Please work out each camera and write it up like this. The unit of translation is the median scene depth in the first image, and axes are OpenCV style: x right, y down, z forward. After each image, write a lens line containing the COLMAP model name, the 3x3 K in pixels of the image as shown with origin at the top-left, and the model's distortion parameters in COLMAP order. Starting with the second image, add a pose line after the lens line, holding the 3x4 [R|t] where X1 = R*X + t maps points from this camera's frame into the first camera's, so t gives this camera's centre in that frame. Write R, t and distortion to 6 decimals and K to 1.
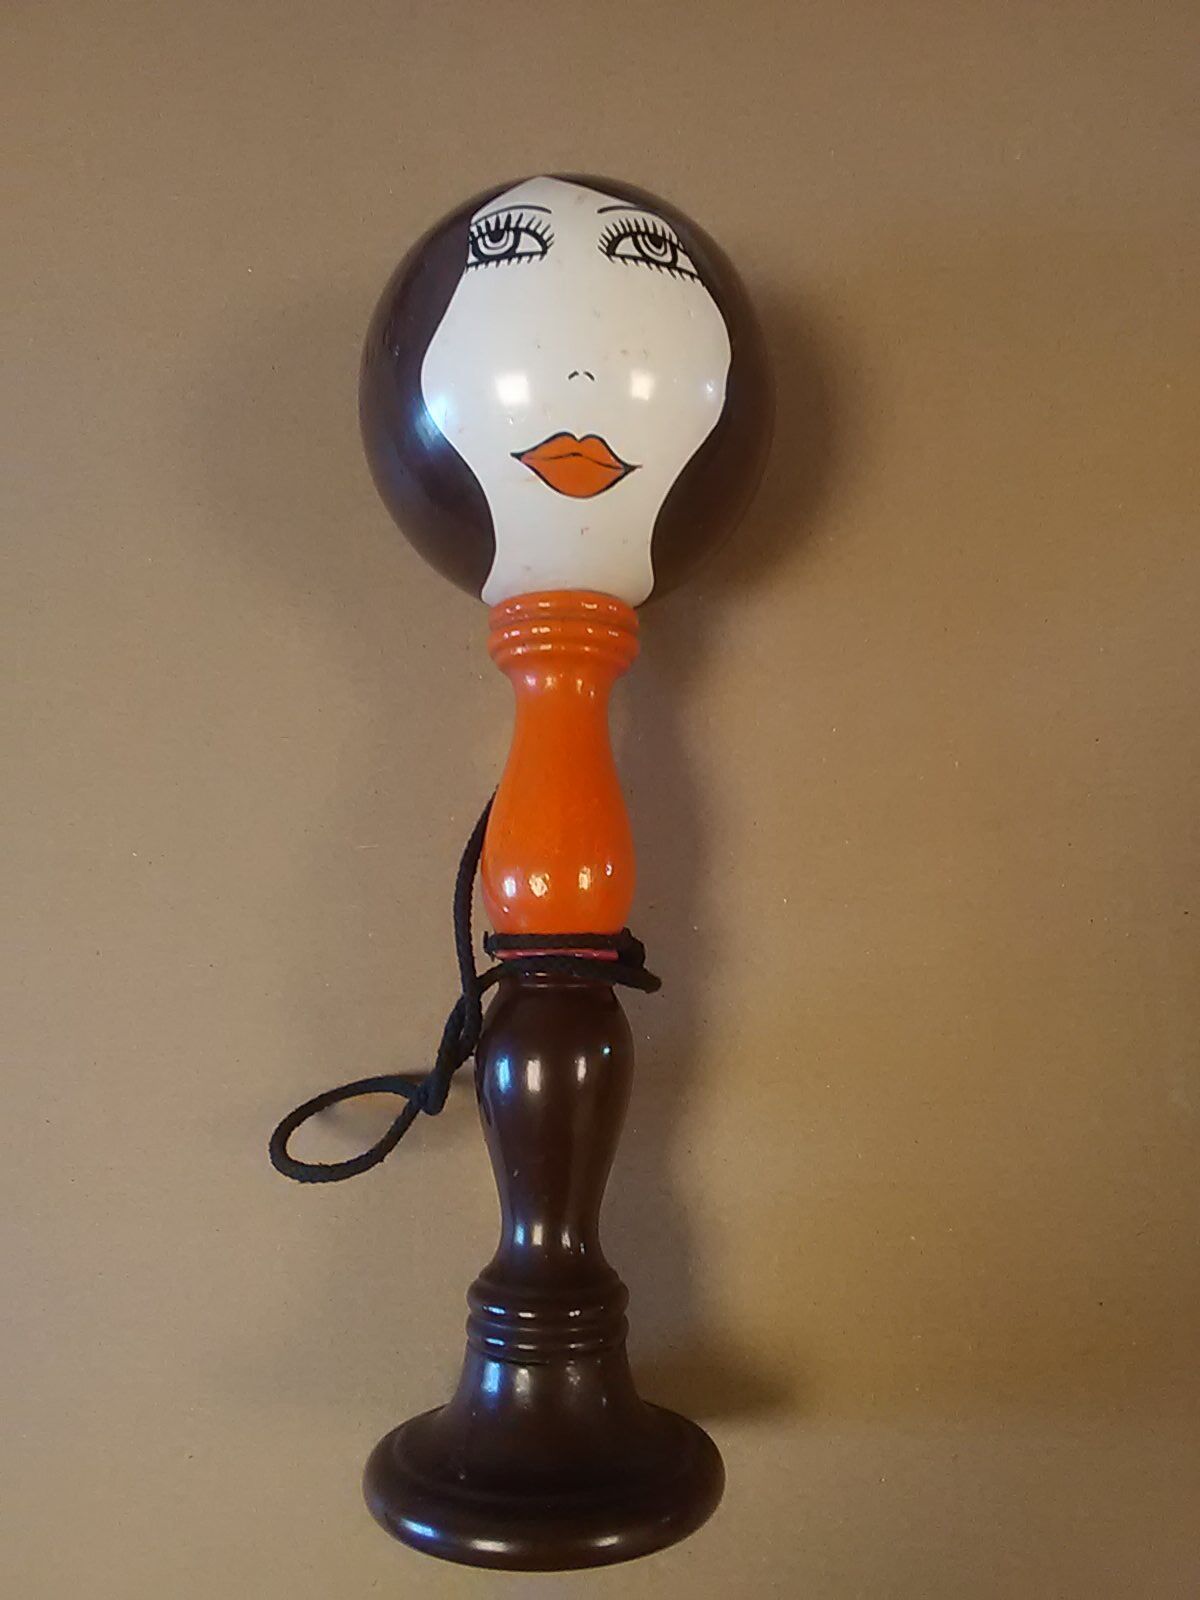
lens RADIAL K [[1308.7, 0, 593.8], [0, 1308.7, 830.5], [0, 0, 1]] dist [0.055490, -0.005589]
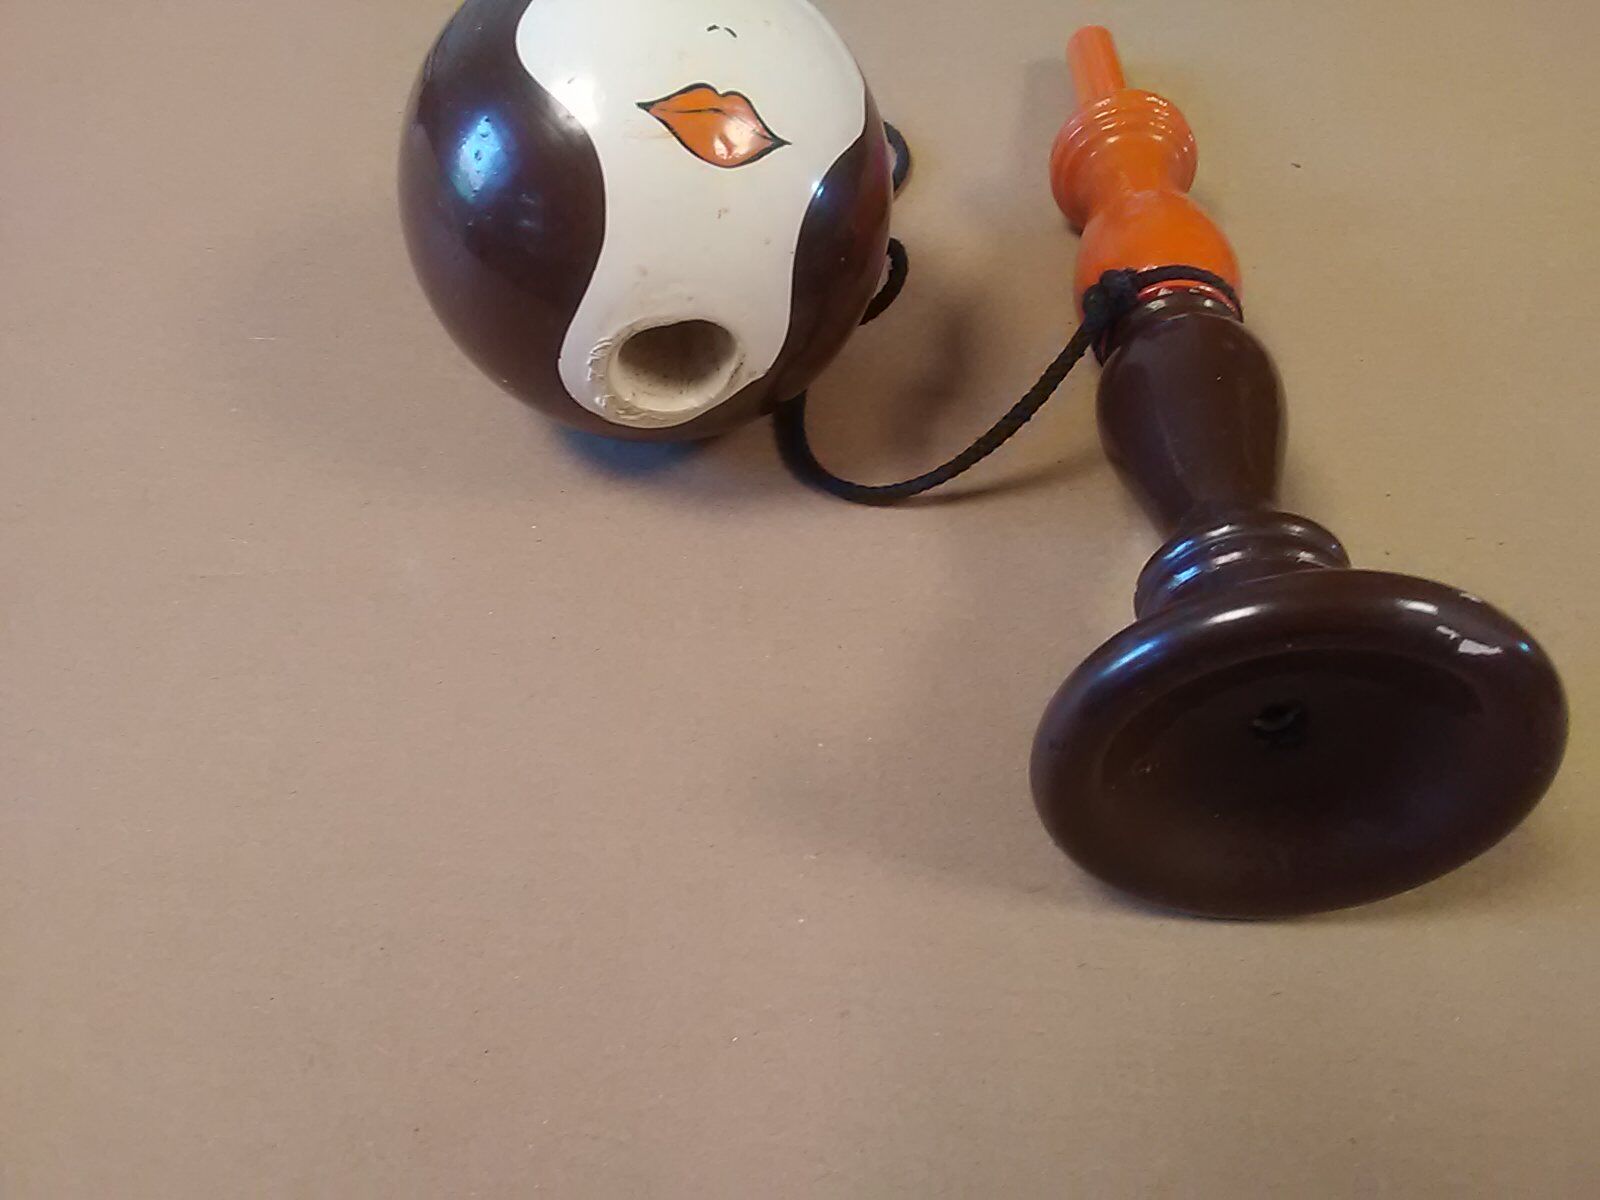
lens RADIAL K [[1308.7, 0, 837.5], [0, 1308.7, 600.8], [0, 0, 1]] dist [0.055490, -0.005589]
pose [[0.948237, 0.021909, 0.316807, -0.195756], [0.140778, 0.865232, -0.481202, 0.384094], [-0.284654, 0.500893, 0.817361, 0.453956]]
